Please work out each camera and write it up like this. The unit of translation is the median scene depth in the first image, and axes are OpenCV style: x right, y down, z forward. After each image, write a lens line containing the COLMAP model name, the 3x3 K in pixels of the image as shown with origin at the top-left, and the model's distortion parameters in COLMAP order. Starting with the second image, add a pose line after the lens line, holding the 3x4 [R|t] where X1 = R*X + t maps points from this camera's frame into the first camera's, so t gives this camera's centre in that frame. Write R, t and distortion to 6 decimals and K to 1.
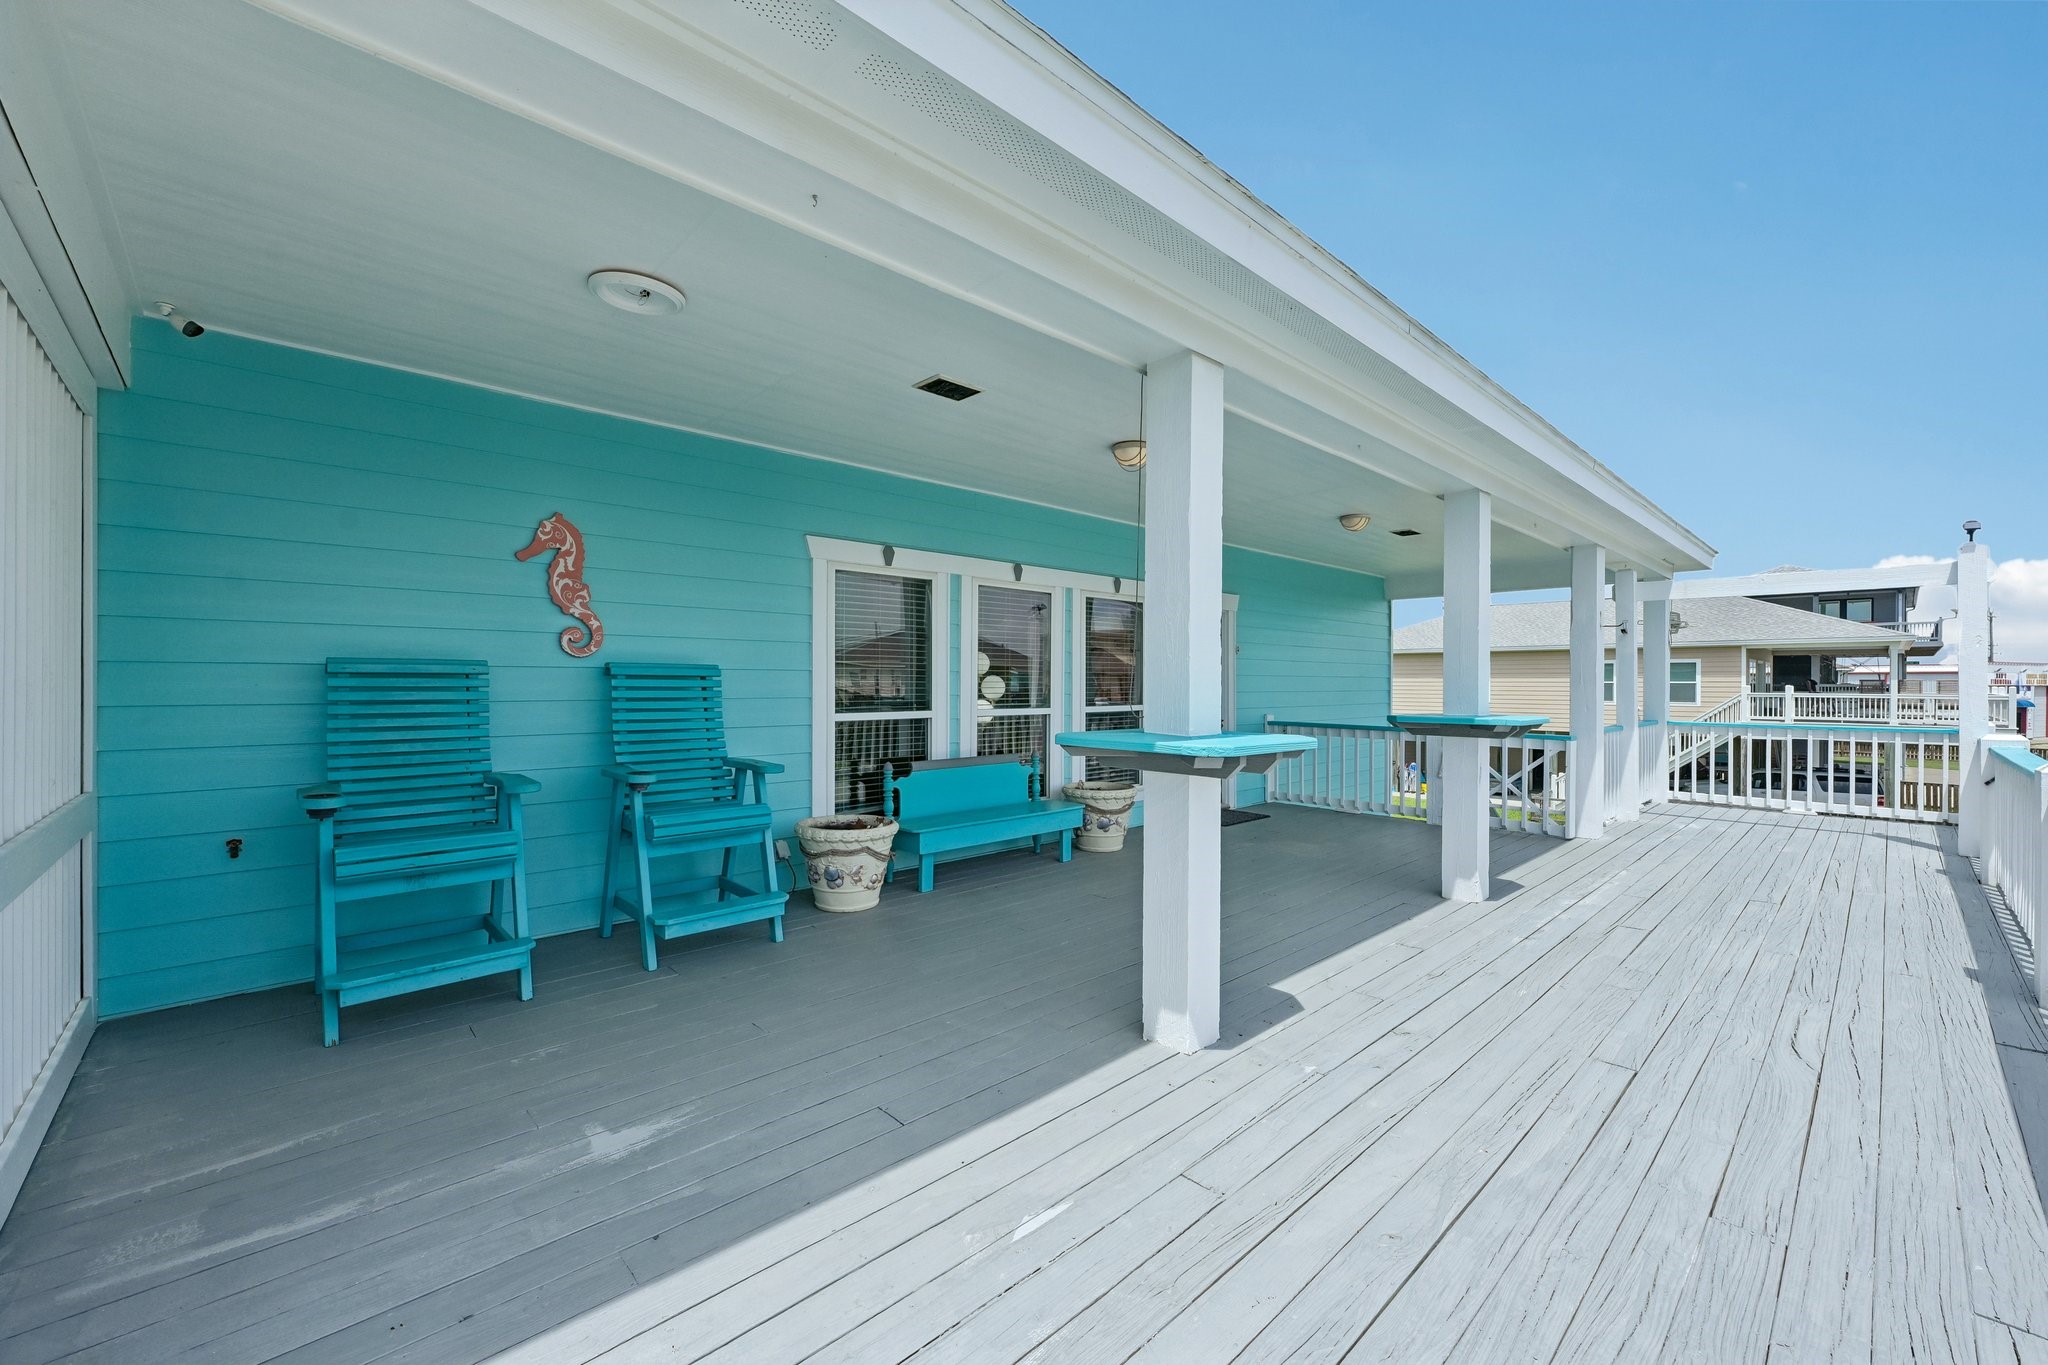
lens RADIAL K [[820.6, 0, 1031.6], [0, 820.6, 681.6], [0, 0, 1]] dist [-0.000798, 0.000185]
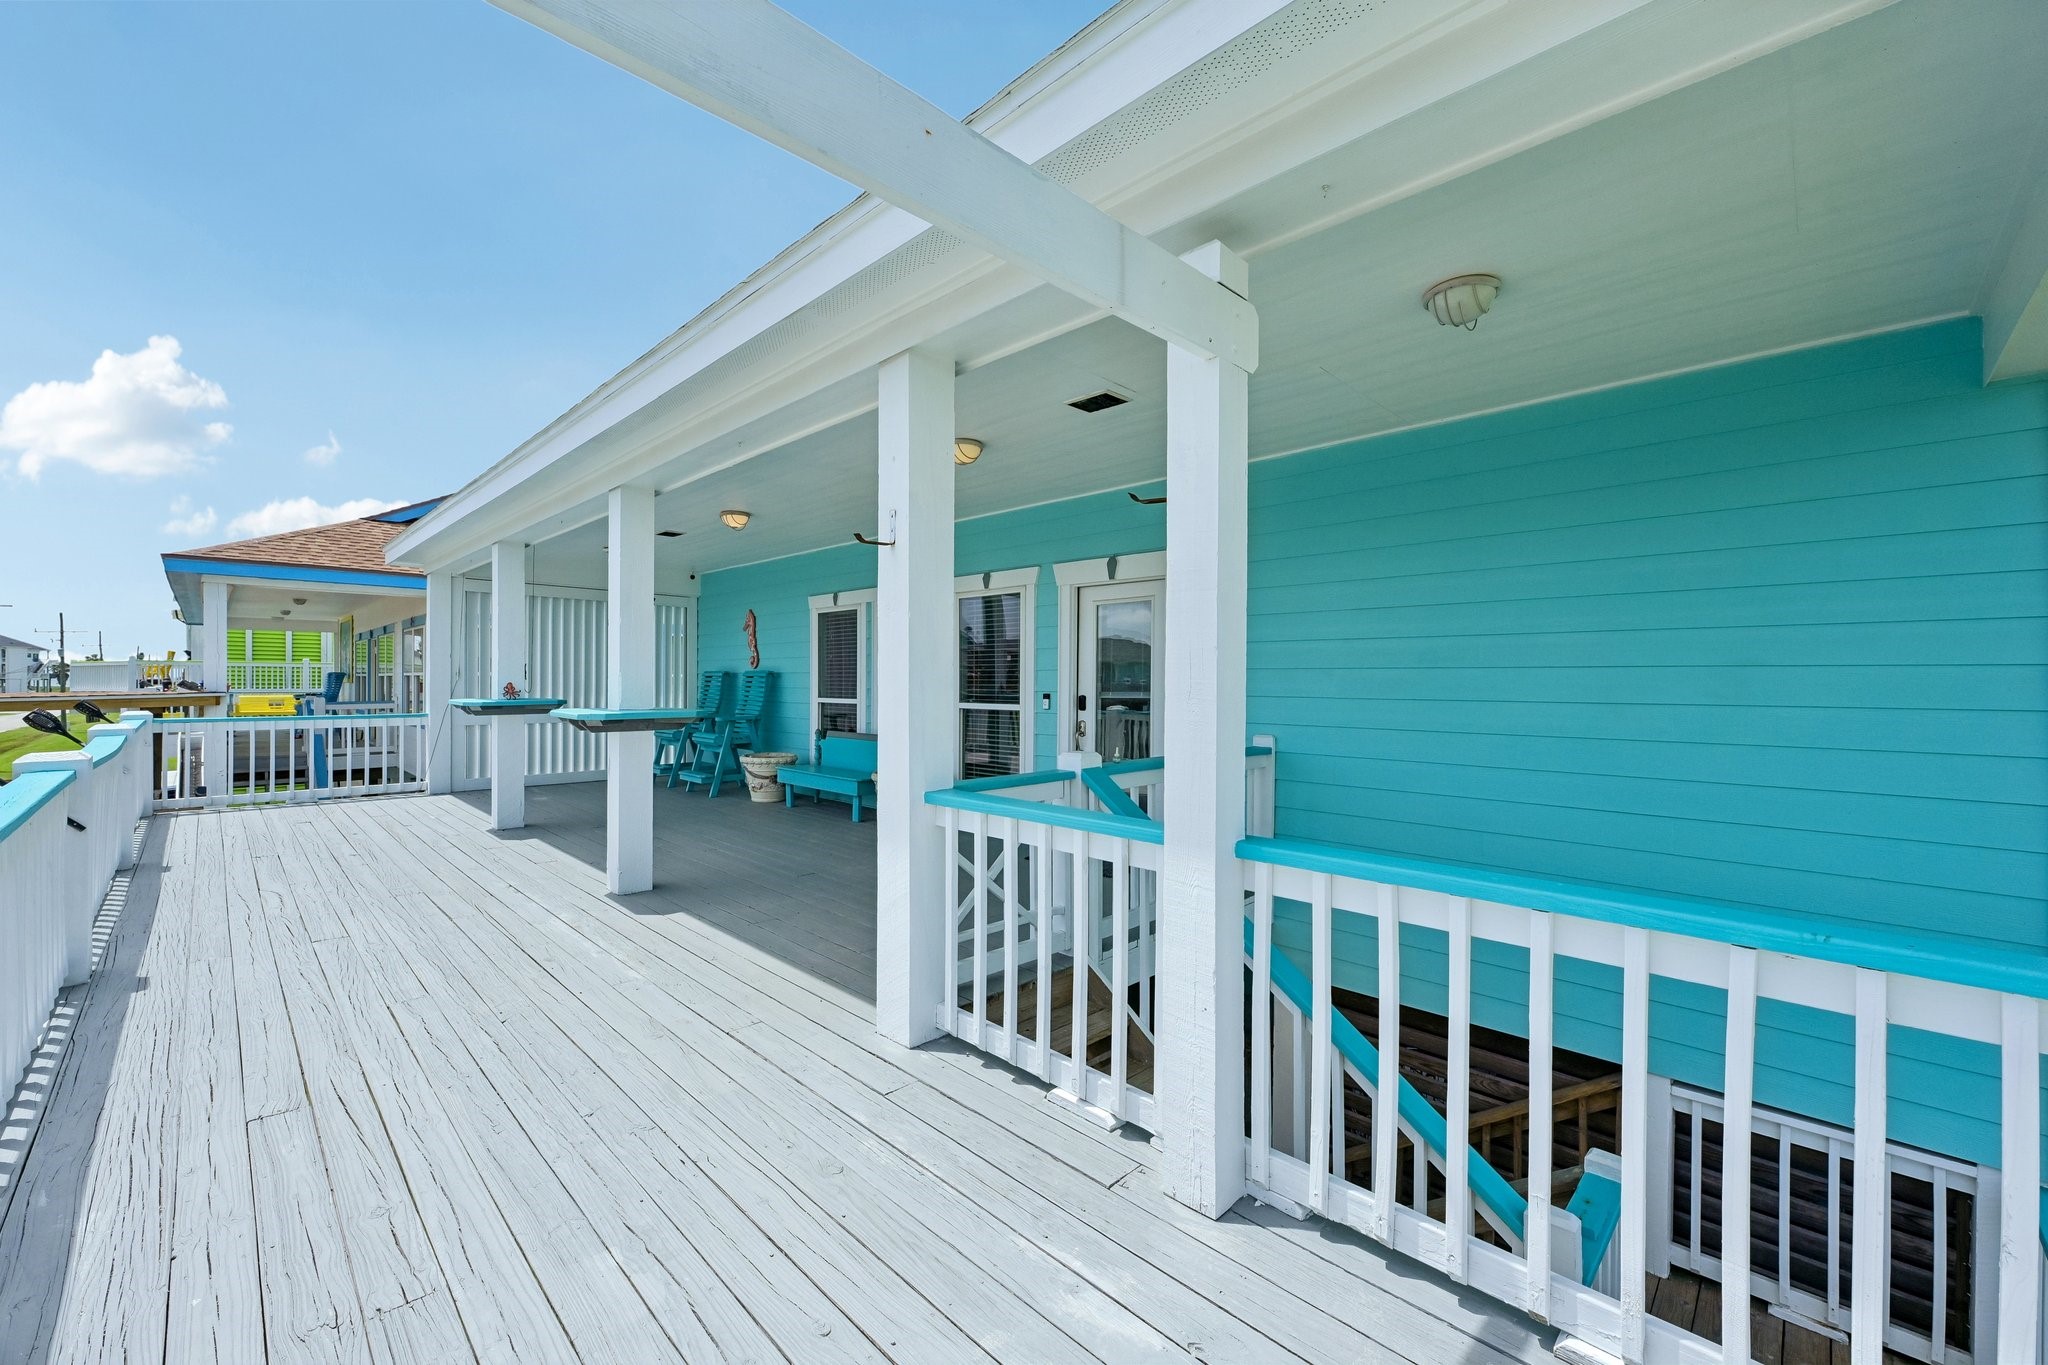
lens RADIAL K [[820.6, 0, 1031.3], [0, 820.6, 681.1], [0, 0, 1]] dist [-0.000798, 0.000185]
pose [[0.027960, 0.000818, -0.999609, 1.359510], [-0.007387, 0.999973, 0.000611, 0.001296], [0.999582, 0.007367, 0.027966, 1.279288]]
